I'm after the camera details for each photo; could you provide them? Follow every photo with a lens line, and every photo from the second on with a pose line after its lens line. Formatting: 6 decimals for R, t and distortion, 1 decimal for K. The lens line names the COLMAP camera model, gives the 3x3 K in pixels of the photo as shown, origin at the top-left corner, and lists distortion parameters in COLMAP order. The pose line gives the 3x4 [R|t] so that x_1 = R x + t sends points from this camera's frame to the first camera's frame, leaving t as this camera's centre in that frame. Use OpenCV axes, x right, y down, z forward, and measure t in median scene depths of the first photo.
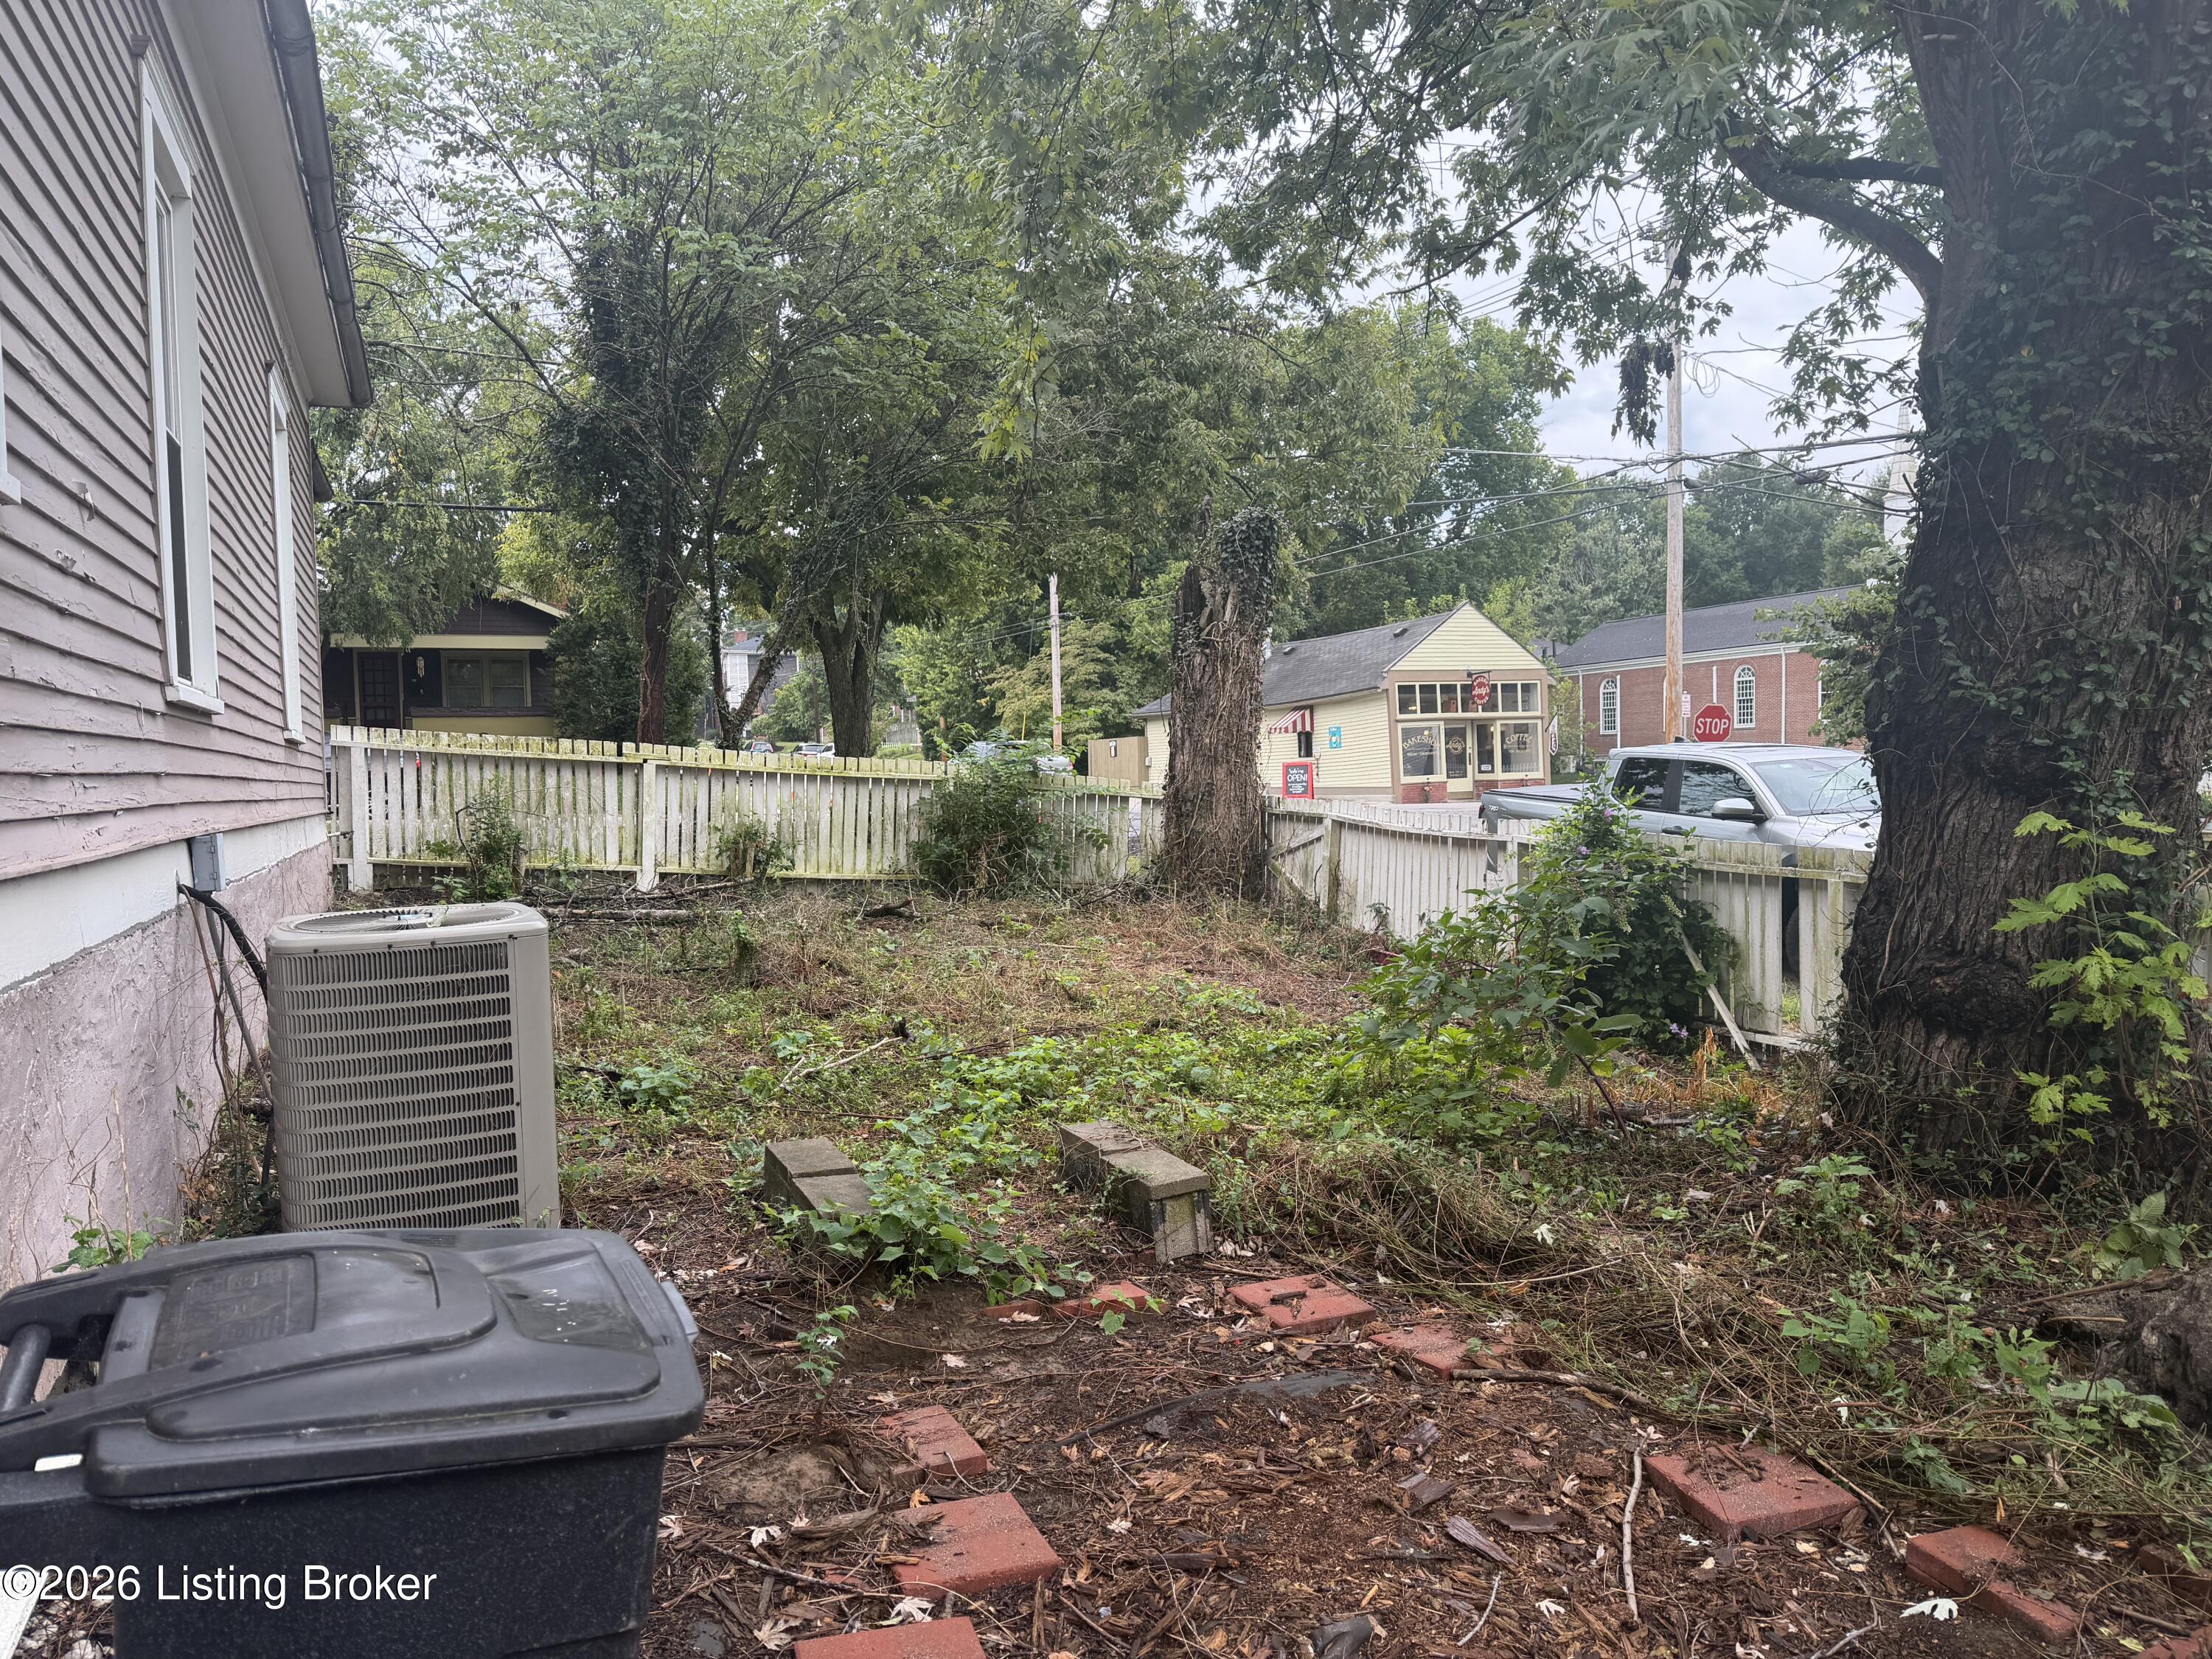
lens RADIAL K [[1536.9, 0, 1106.0], [0, 1536.9, 829.5], [0, 0, 1]] dist [0.183307, -0.343938]
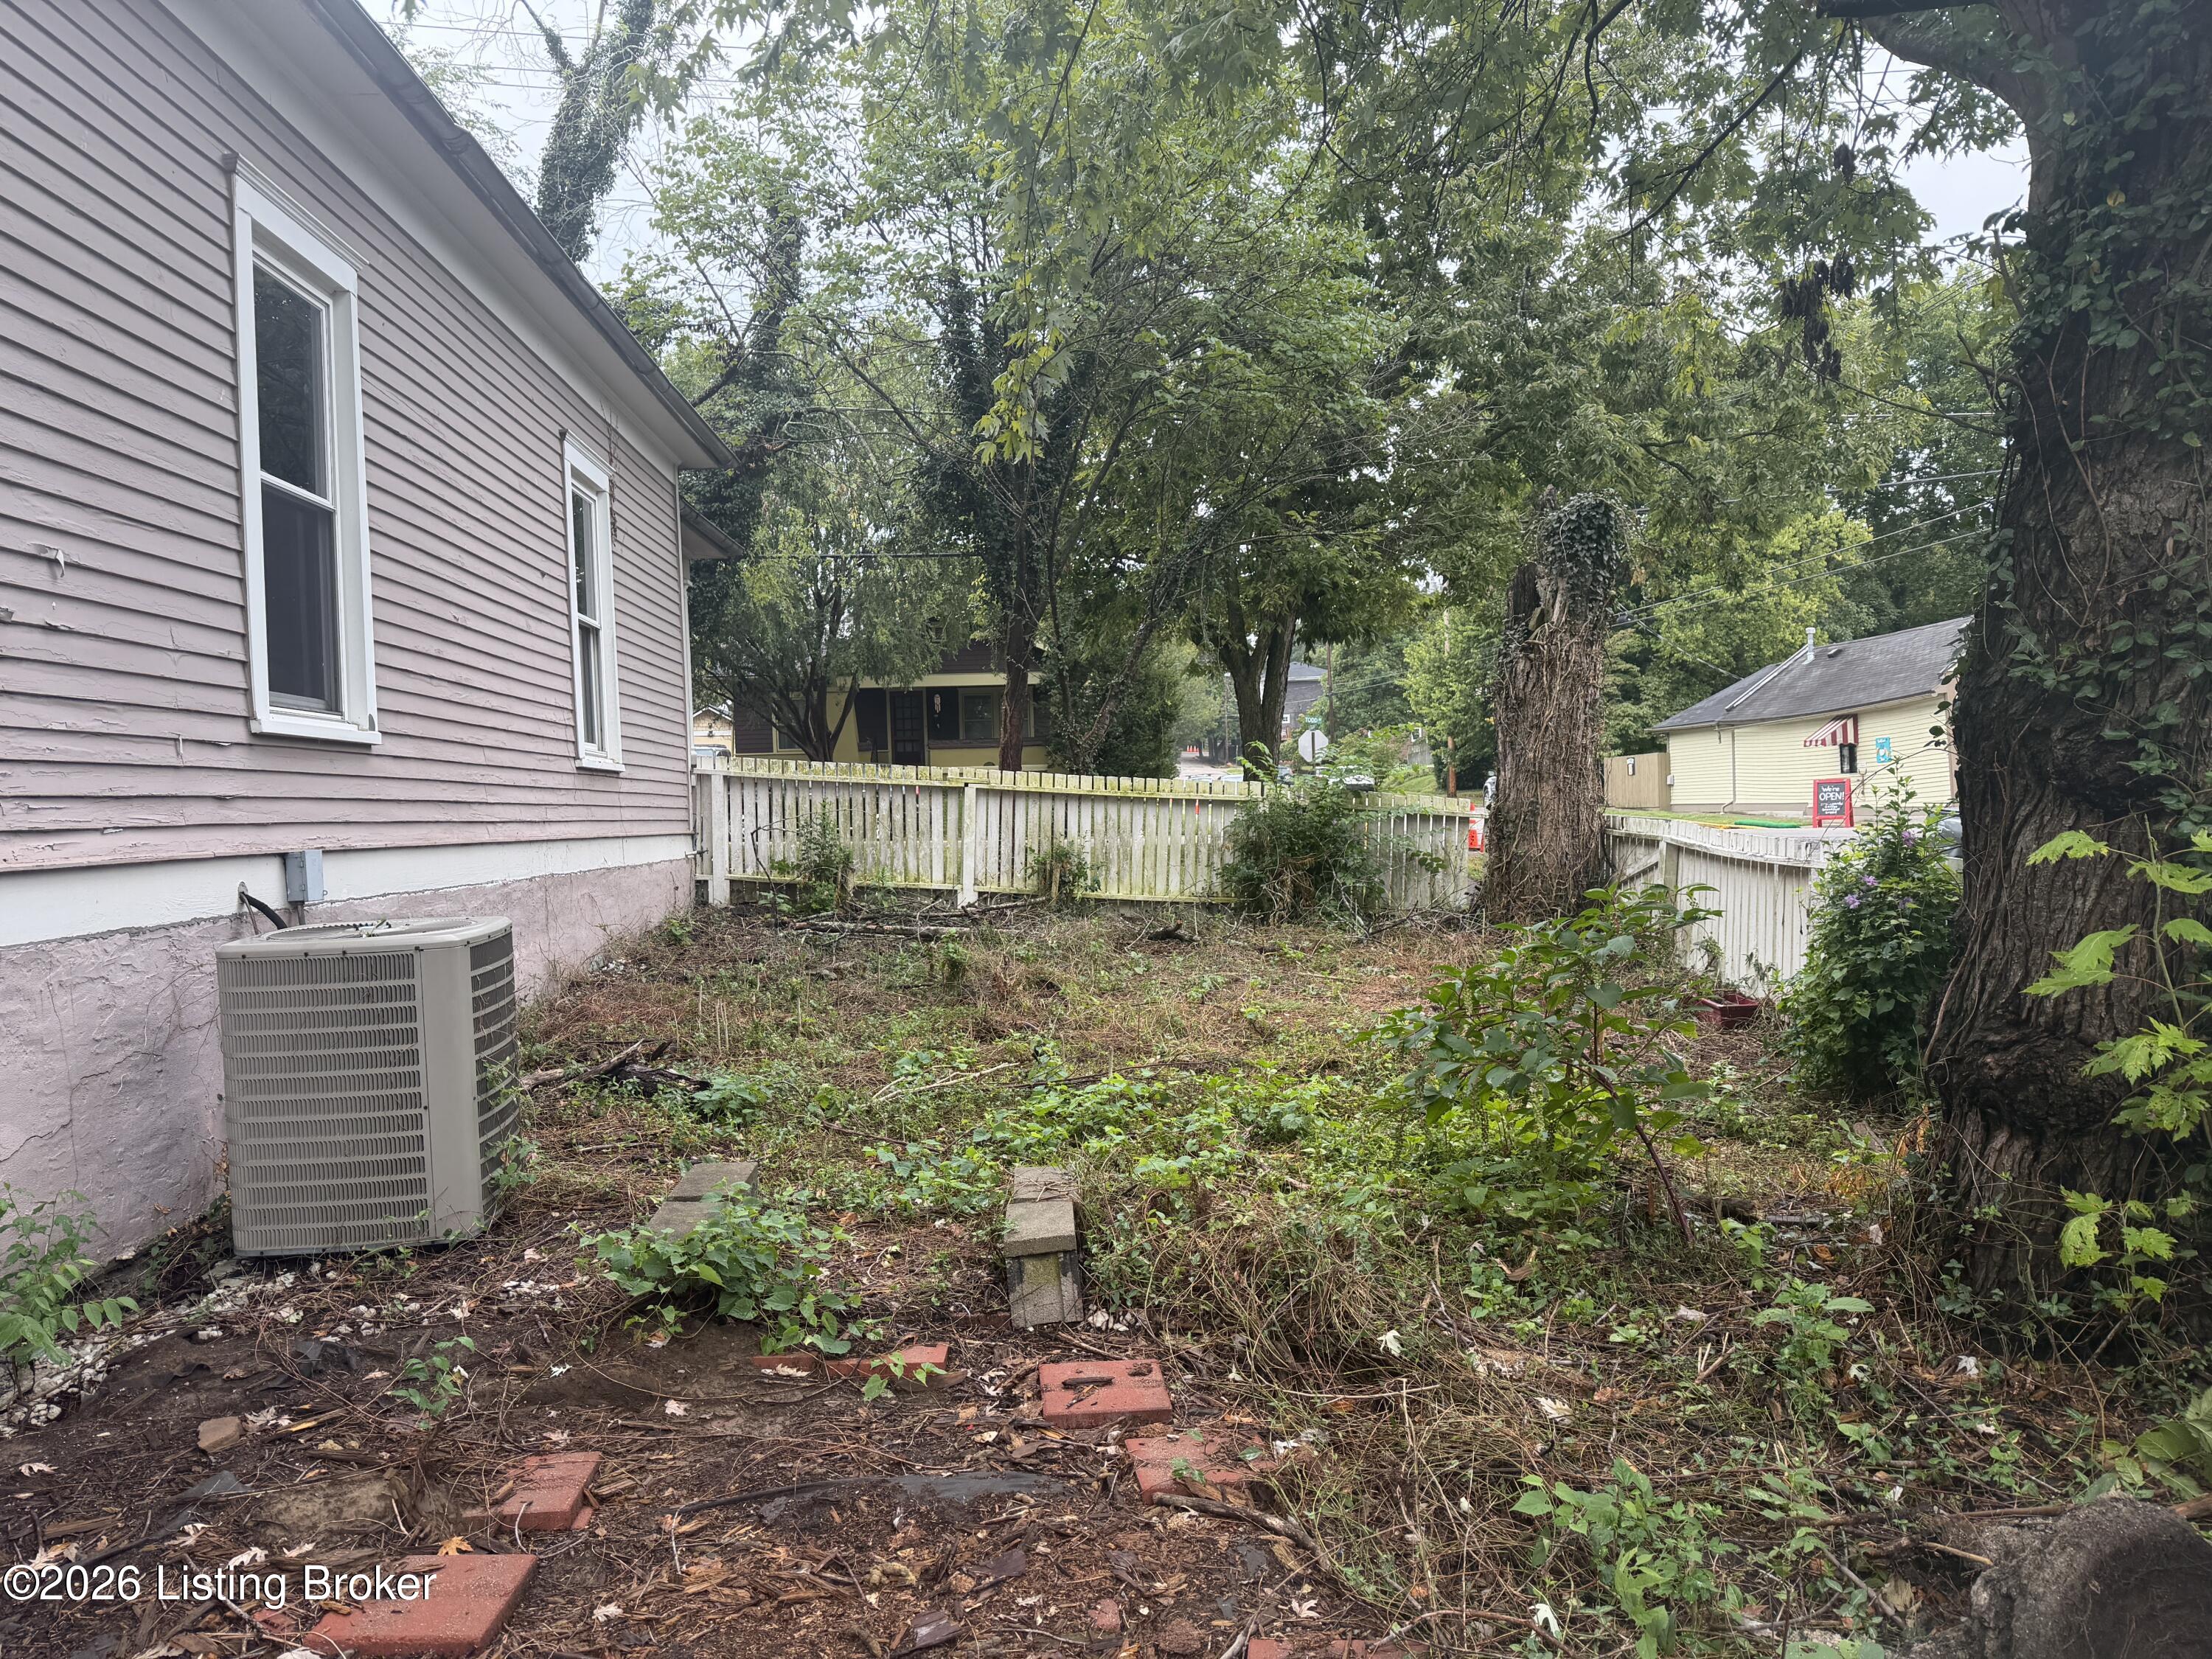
lens RADIAL K [[1542.0, 0, 1106.0], [0, 1542.0, 829.5], [0, 0, 1]] dist [0.121513, -0.204865]
pose [[0.937075, 0.000213, -0.349128, 0.156740], [-0.005441, 0.999887, -0.013994, 0.000154], [0.349086, 0.015013, 0.936971, 0.063387]]
